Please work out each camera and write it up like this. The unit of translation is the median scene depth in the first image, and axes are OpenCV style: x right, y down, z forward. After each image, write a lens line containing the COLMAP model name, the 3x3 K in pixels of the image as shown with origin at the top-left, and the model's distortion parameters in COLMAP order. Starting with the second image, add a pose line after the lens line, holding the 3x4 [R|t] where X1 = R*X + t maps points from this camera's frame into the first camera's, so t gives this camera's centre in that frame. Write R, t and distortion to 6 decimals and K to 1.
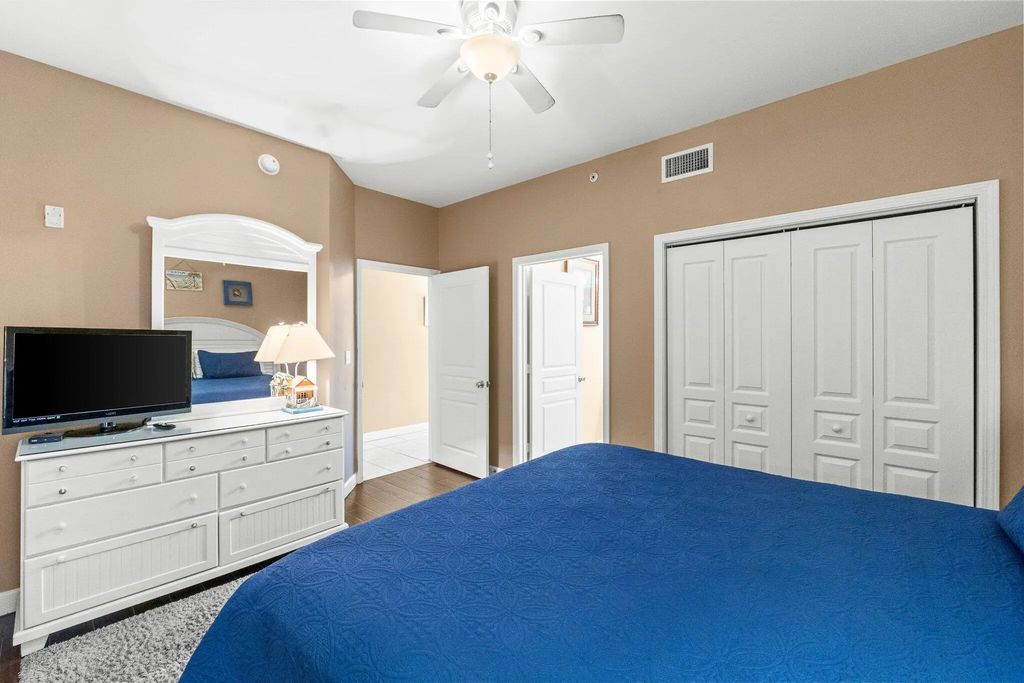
lens RADIAL K [[432.3, 0, 502.1], [0, 432.3, 332.9], [0, 0, 1]] dist [-0.003605, -0.000758]
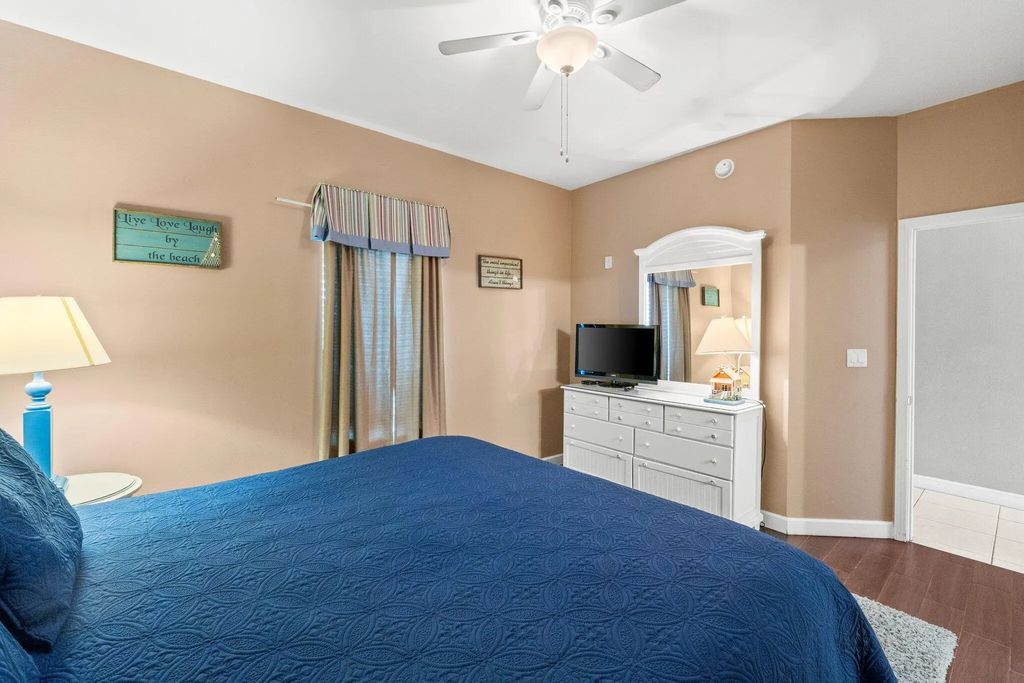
lens RADIAL K [[428.9, 0, 502.8], [0, 428.9, 335.9], [0, 0, 1]] dist [-0.002667, 0.000012]
pose [[-0.142977, 0.016983, -0.989580, 0.626610], [0.000400, 0.999854, 0.017101, 0.004638], [0.989726, 0.002049, -0.142963, 0.642809]]
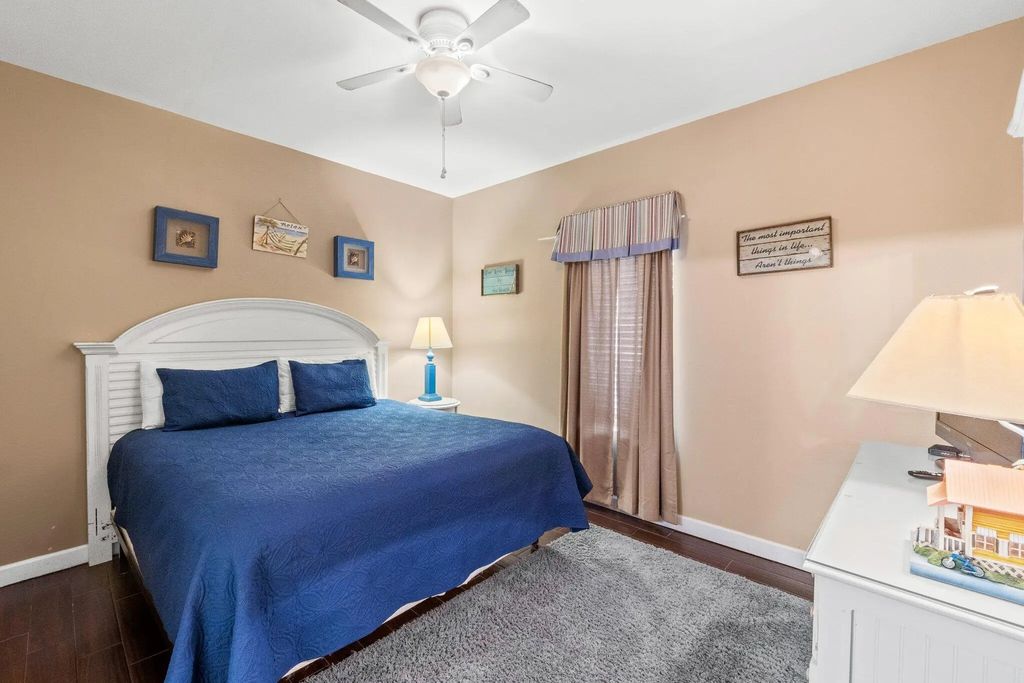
lens RADIAL K [[428.9, 0, 502.8], [0, 428.9, 335.9], [0, 0, 1]] dist [-0.002667, 0.000012]
pose [[-0.999829, -0.004469, 0.017928, -0.141451], [-0.004273, 0.999931, 0.010936, 0.005076], [-0.017976, 0.010858, -0.999779, 1.346774]]
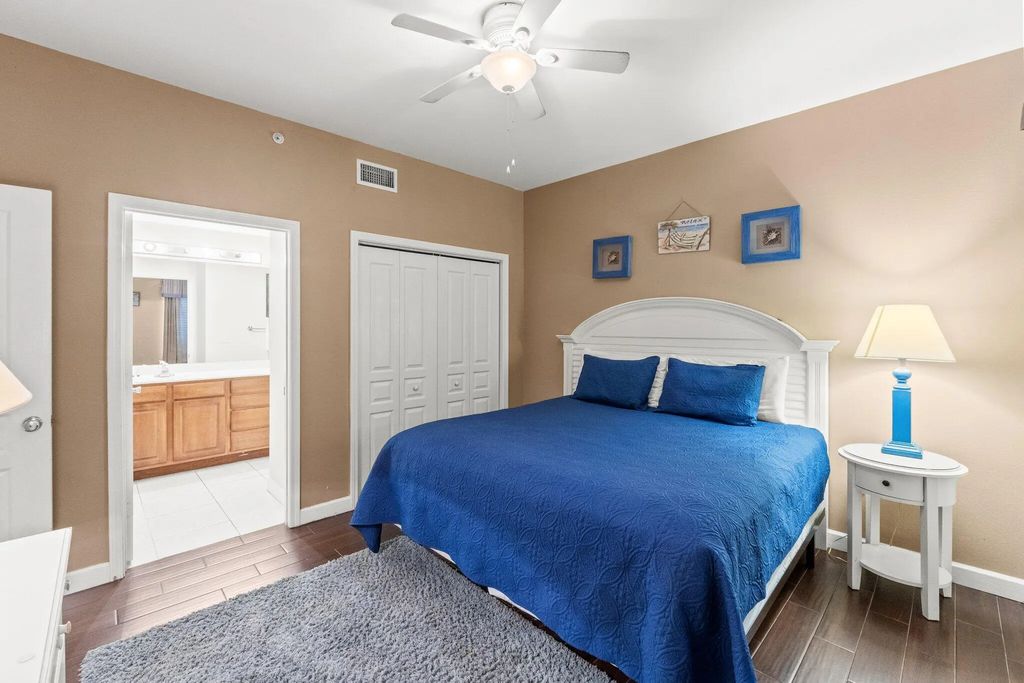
lens RADIAL K [[430.9, 0, 510.8], [0, 430.9, 330.1], [0, 0, 1]] dist [-0.017884, -0.000037]
pose [[0.063799, -0.005963, 0.997945, -0.713448], [-0.006305, 0.999960, 0.006378, 0.006516], [-0.997943, -0.006699, 0.063759, 0.593835]]
